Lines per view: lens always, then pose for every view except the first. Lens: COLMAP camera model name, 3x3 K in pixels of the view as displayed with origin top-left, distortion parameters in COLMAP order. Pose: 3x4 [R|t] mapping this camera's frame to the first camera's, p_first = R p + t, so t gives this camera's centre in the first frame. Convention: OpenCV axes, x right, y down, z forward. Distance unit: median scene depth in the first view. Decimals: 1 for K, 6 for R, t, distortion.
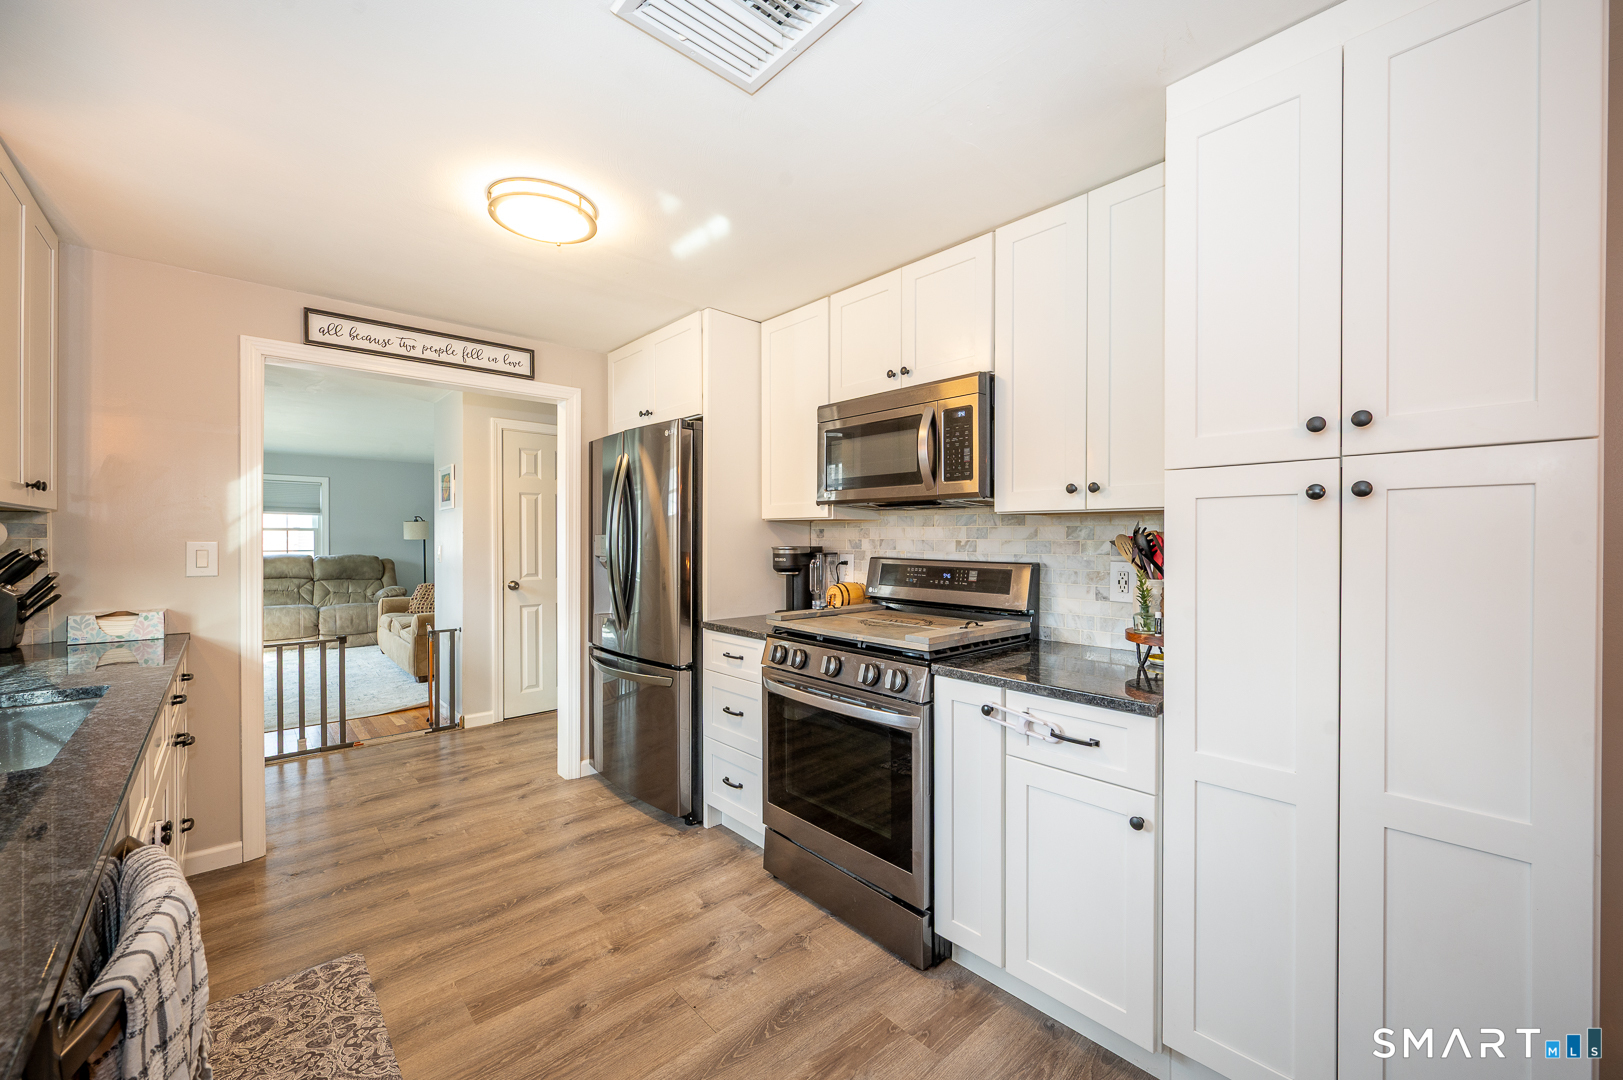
lens RADIAL K [[637.7, 0, 811.9], [0, 637.7, 541.9], [0, 0, 1]] dist [-0.001478, 0.000079]
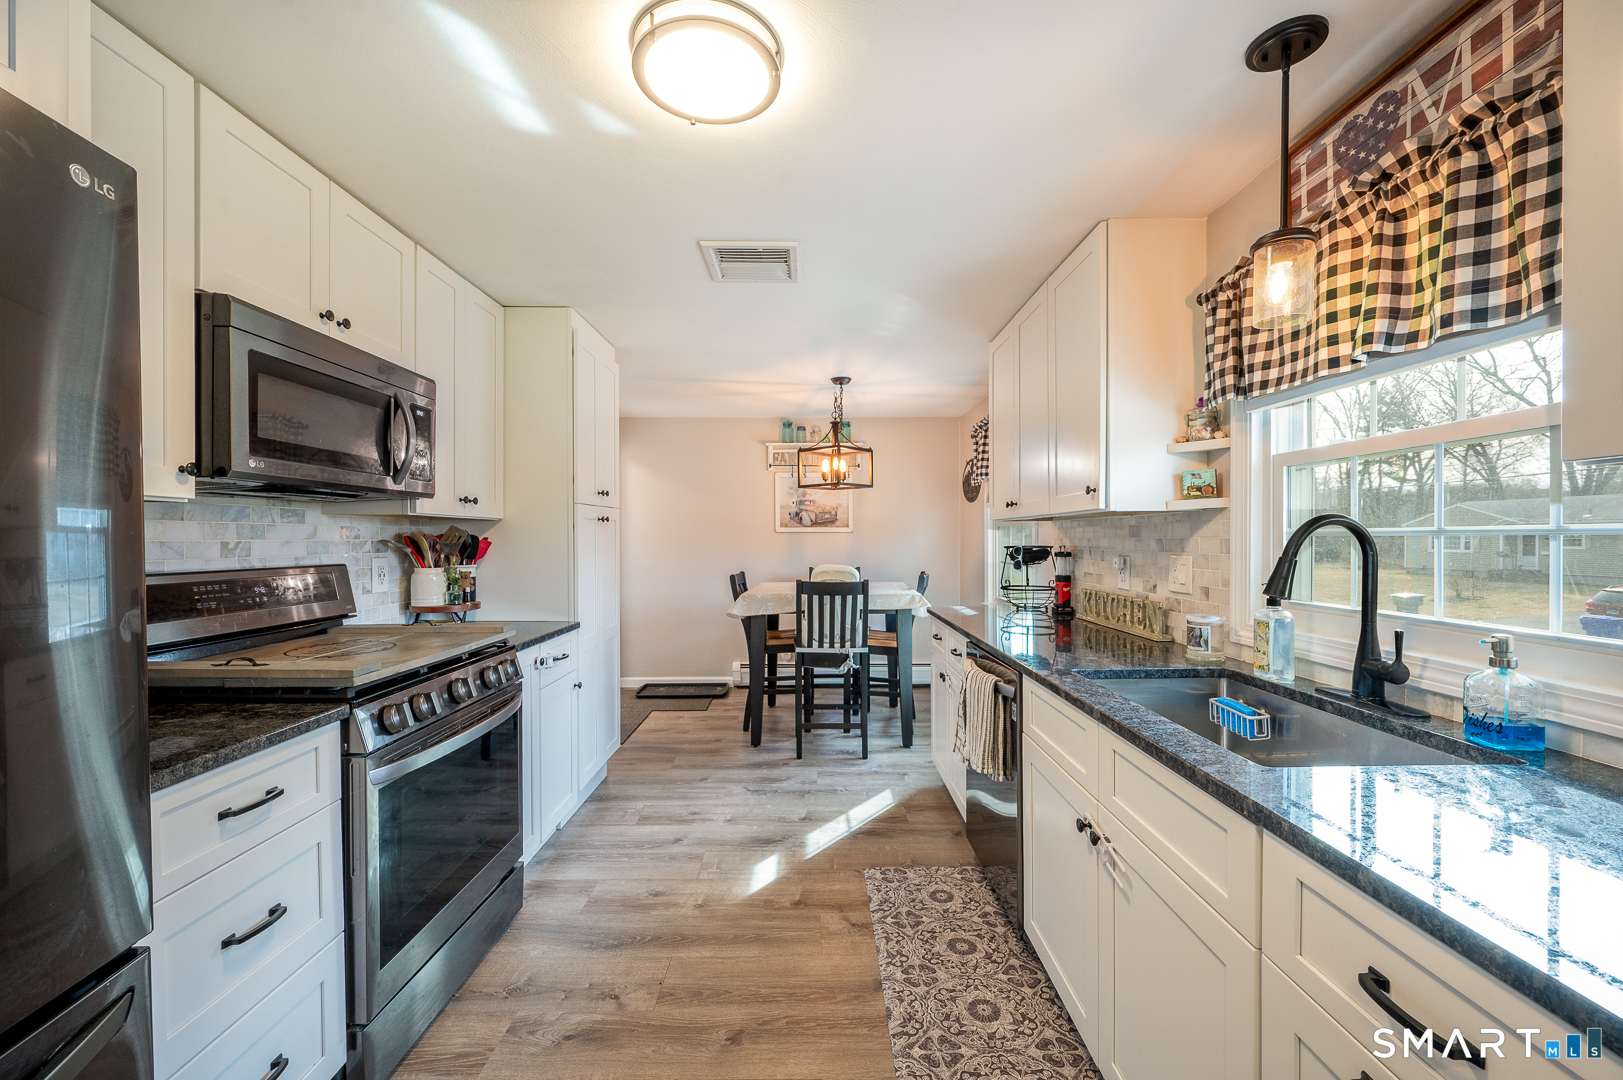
lens RADIAL K [[637.7, 0, 817.3], [0, 637.7, 540.2], [0, 0, 1]] dist [-0.001478, 0.000079]
pose [[-0.740098, -0.002178, 0.672496, -0.611340], [0.005989, 0.999934, 0.009829, -0.005581], [-0.672473, 0.011302, -0.740036, 0.902481]]
